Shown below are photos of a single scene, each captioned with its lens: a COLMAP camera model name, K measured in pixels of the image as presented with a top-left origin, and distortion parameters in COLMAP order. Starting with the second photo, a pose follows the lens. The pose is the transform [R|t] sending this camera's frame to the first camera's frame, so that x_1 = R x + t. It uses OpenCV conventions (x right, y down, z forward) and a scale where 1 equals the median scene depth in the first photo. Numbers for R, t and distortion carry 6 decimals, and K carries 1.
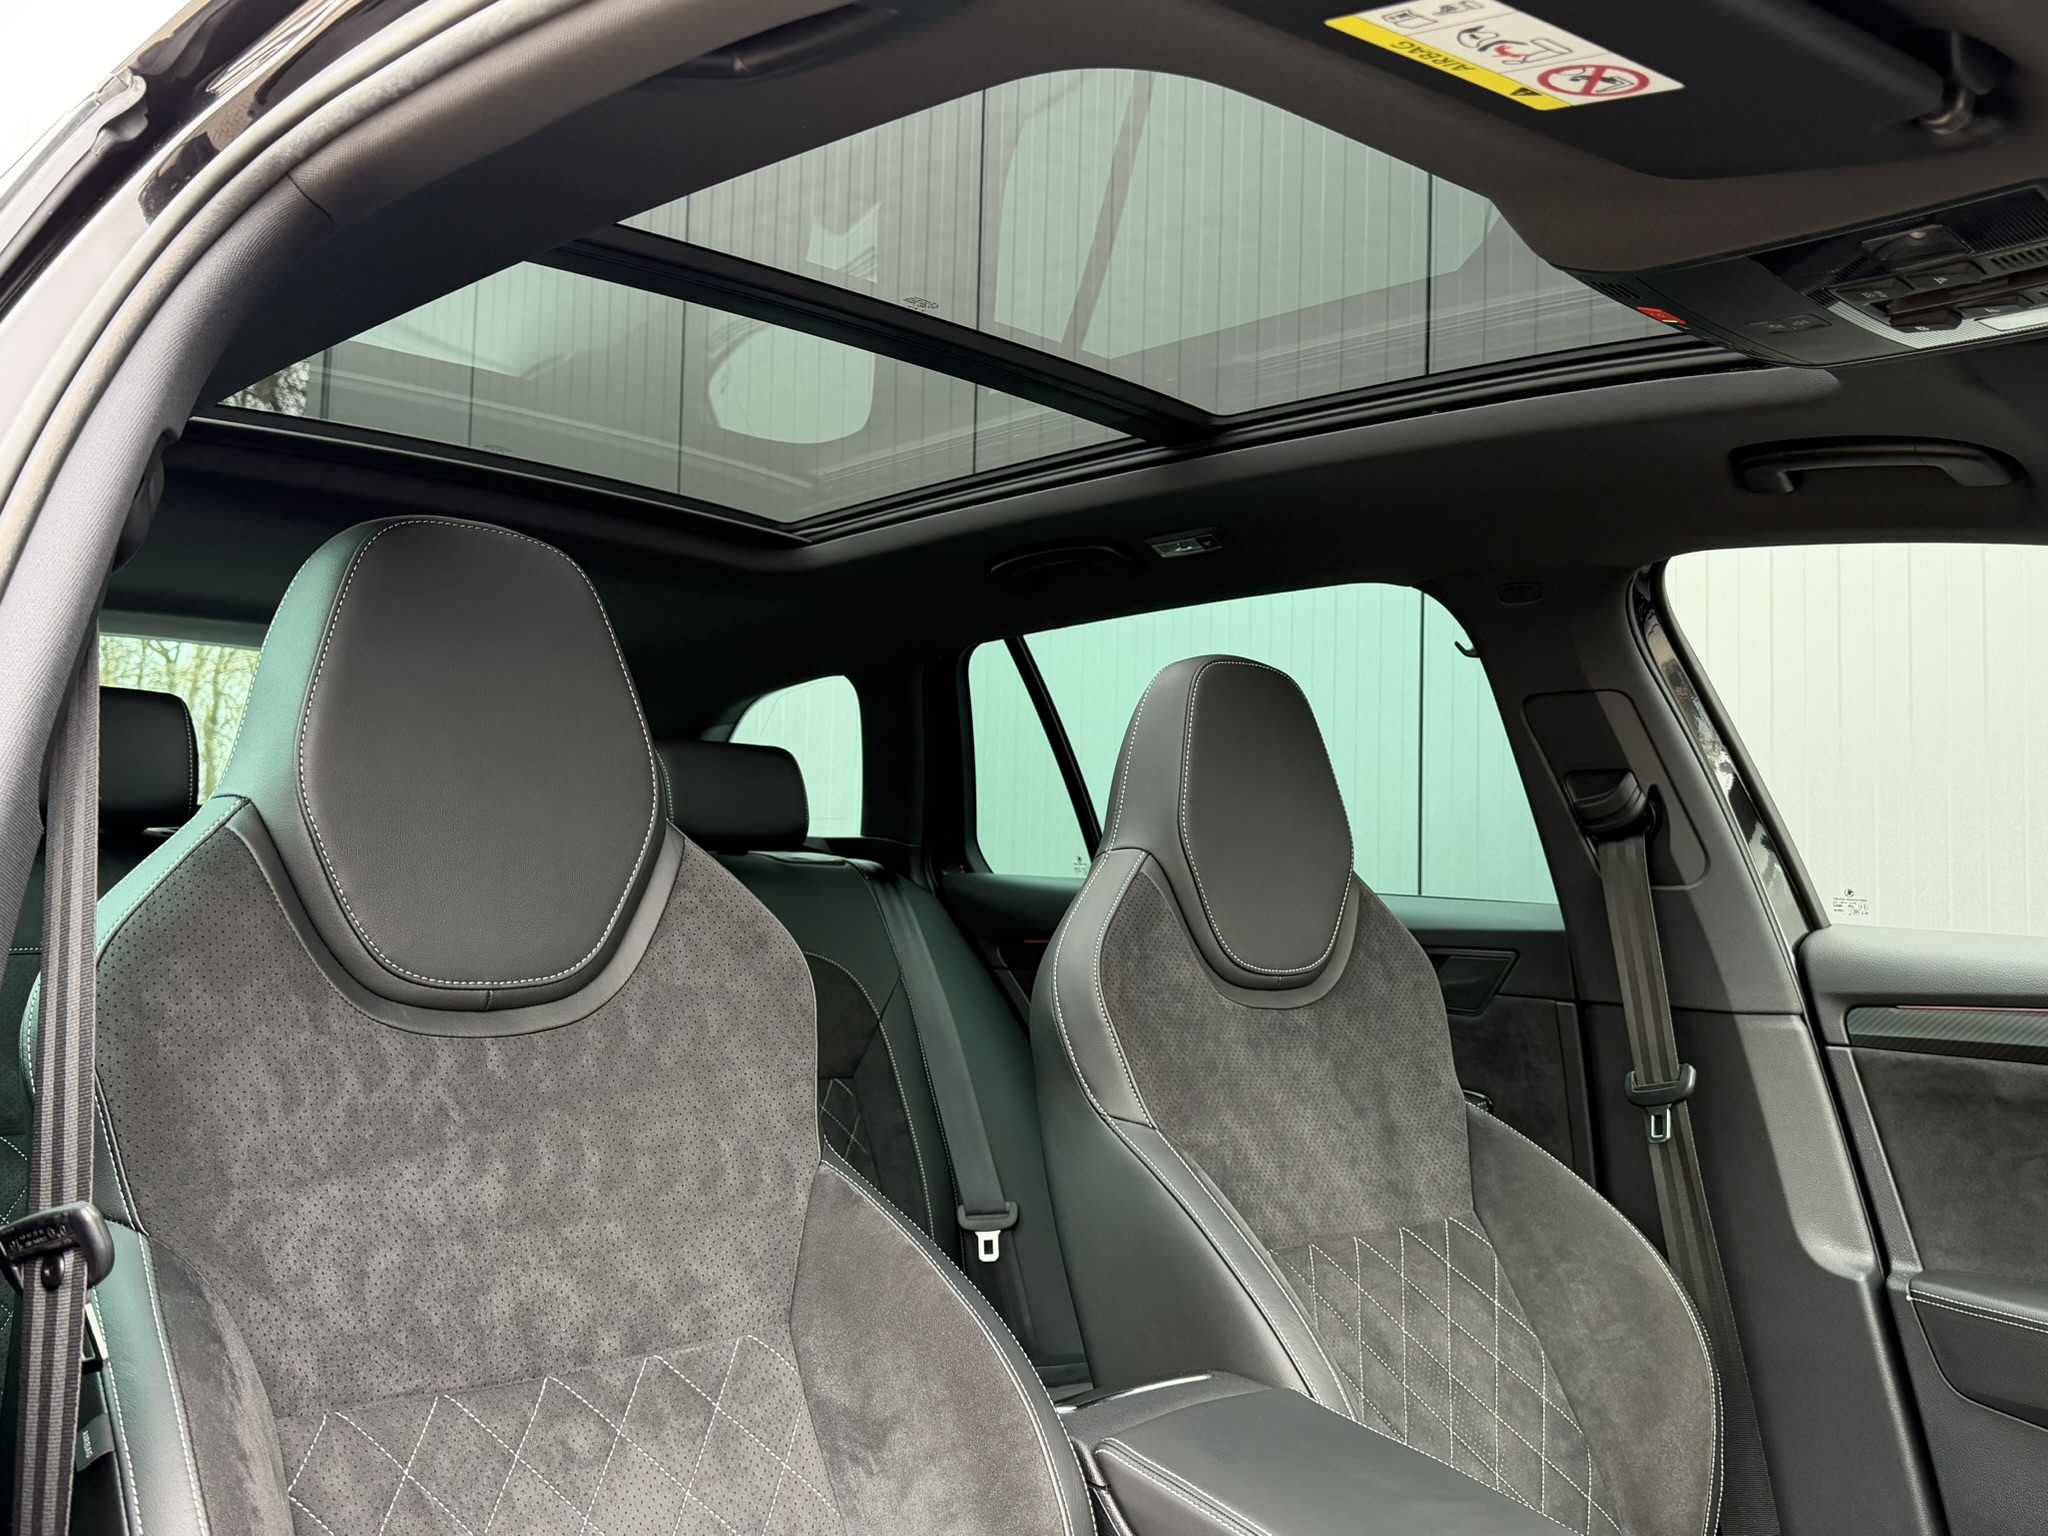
lens RADIAL K [[1785.4, 0, 1063.8], [0, 1785.4, 765.1], [0, 0, 1]] dist [0.202302, -0.404989]
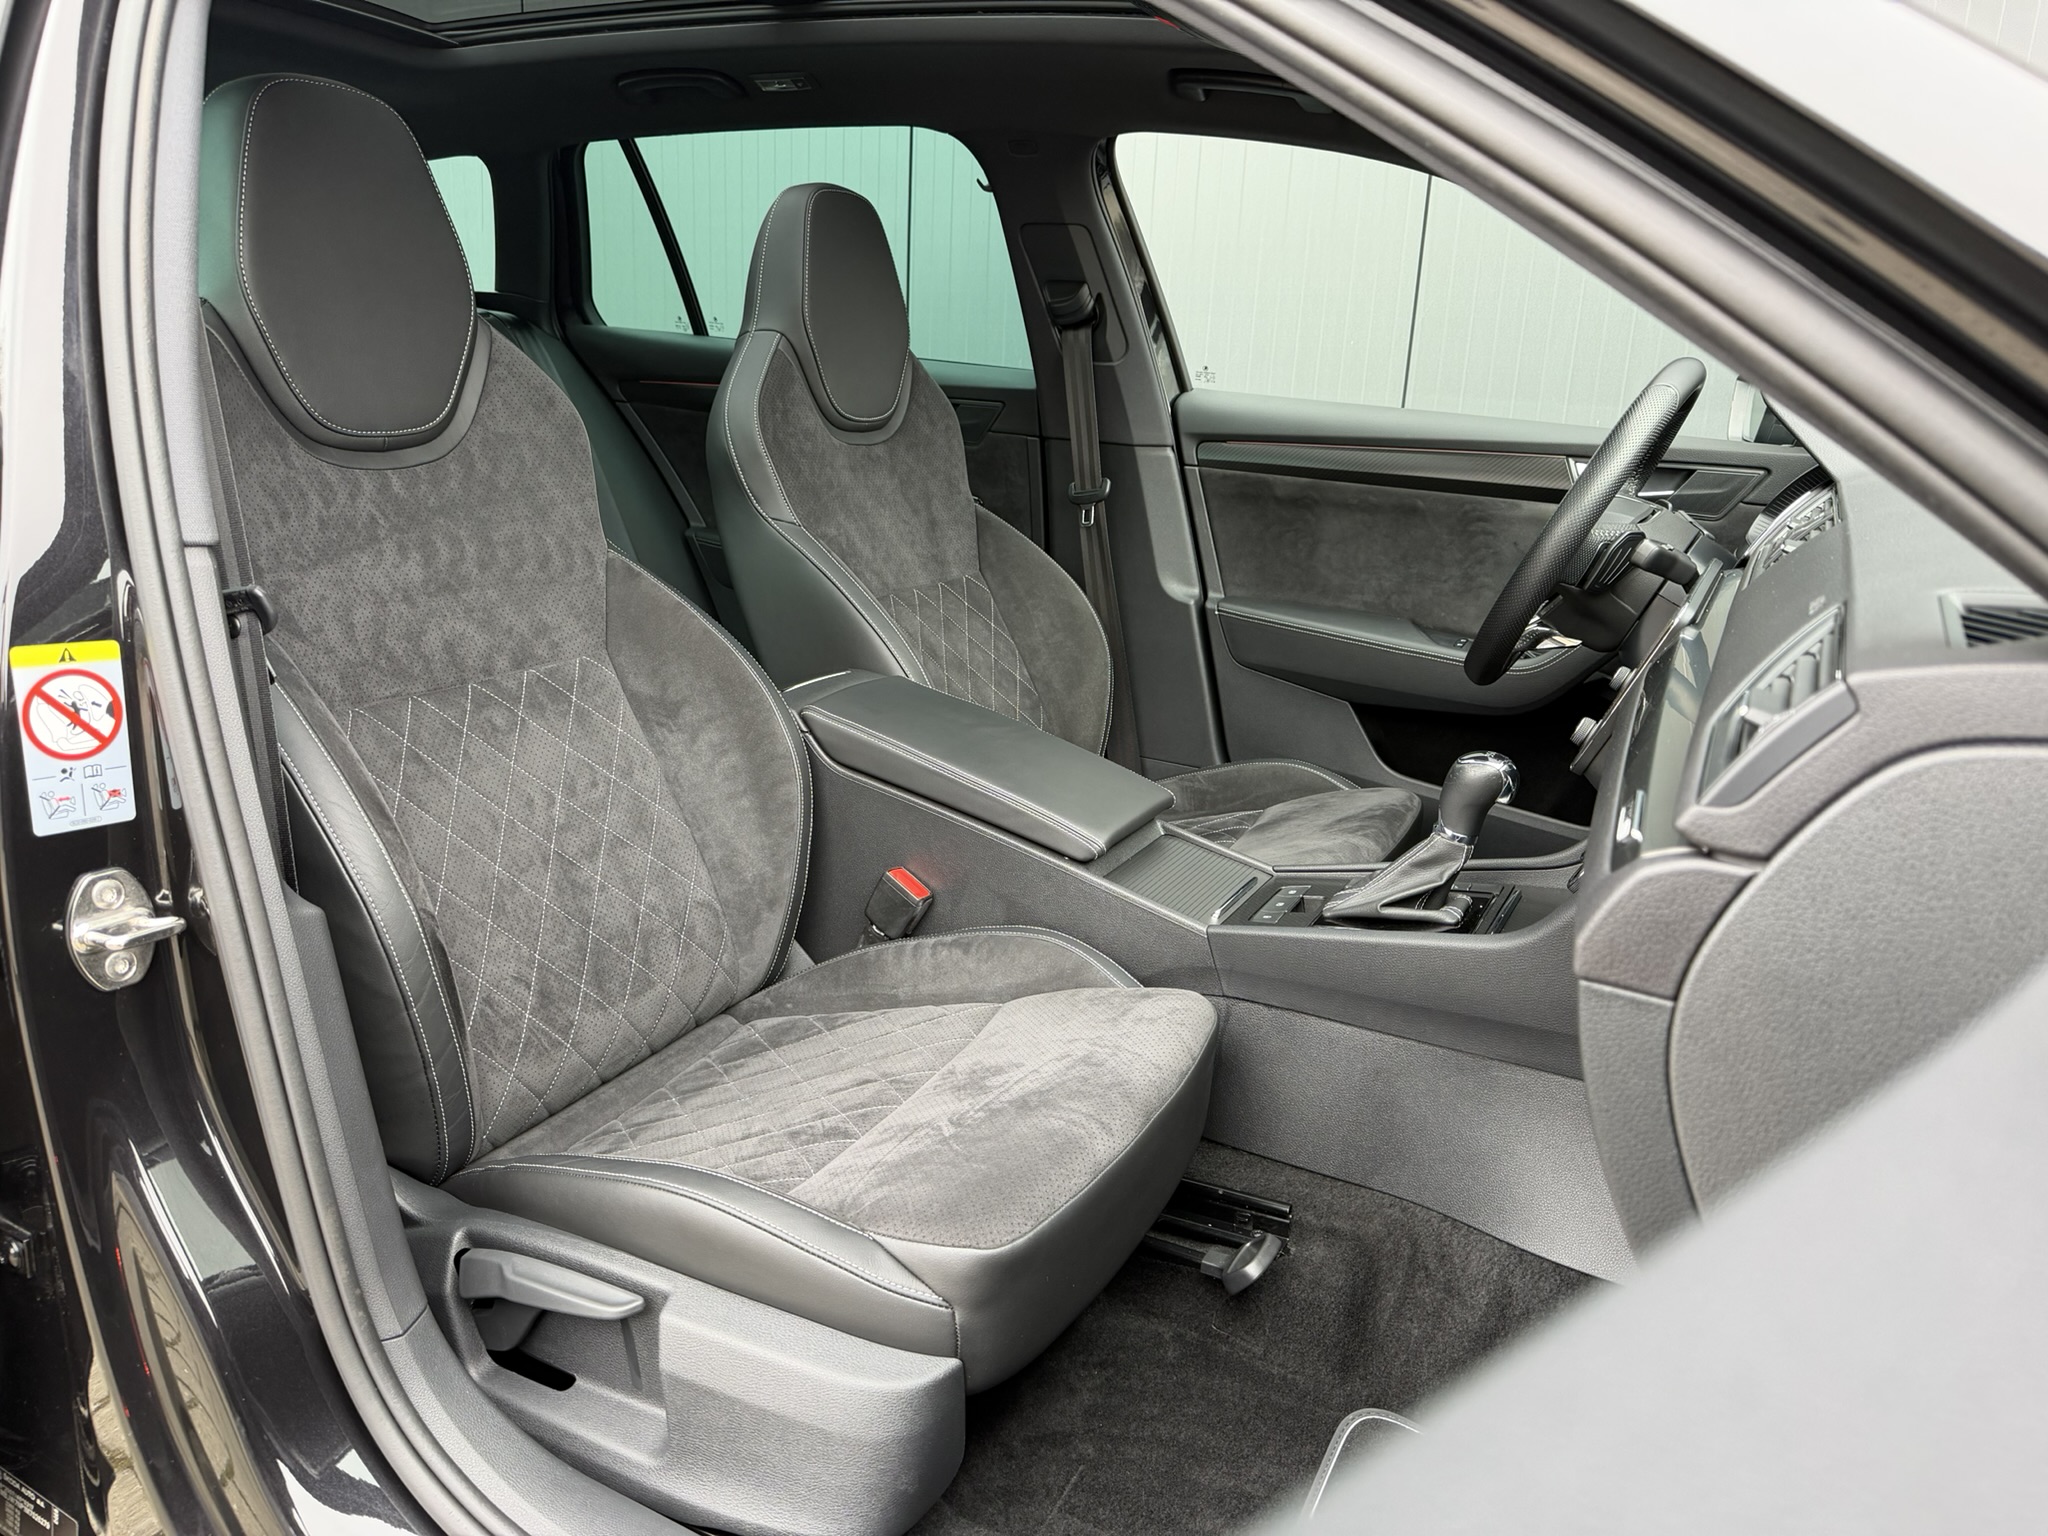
lens RADIAL K [[1426.8, 0, 1024.0], [0, 1426.8, 768.0], [0, 0, 1]] dist [0.084500, -0.235794]
pose [[0.945871, -0.066233, 0.317713, -0.160720], [-0.055575, 0.931438, 0.359630, -0.053074], [-0.319750, -0.357821, 0.877339, -0.199041]]
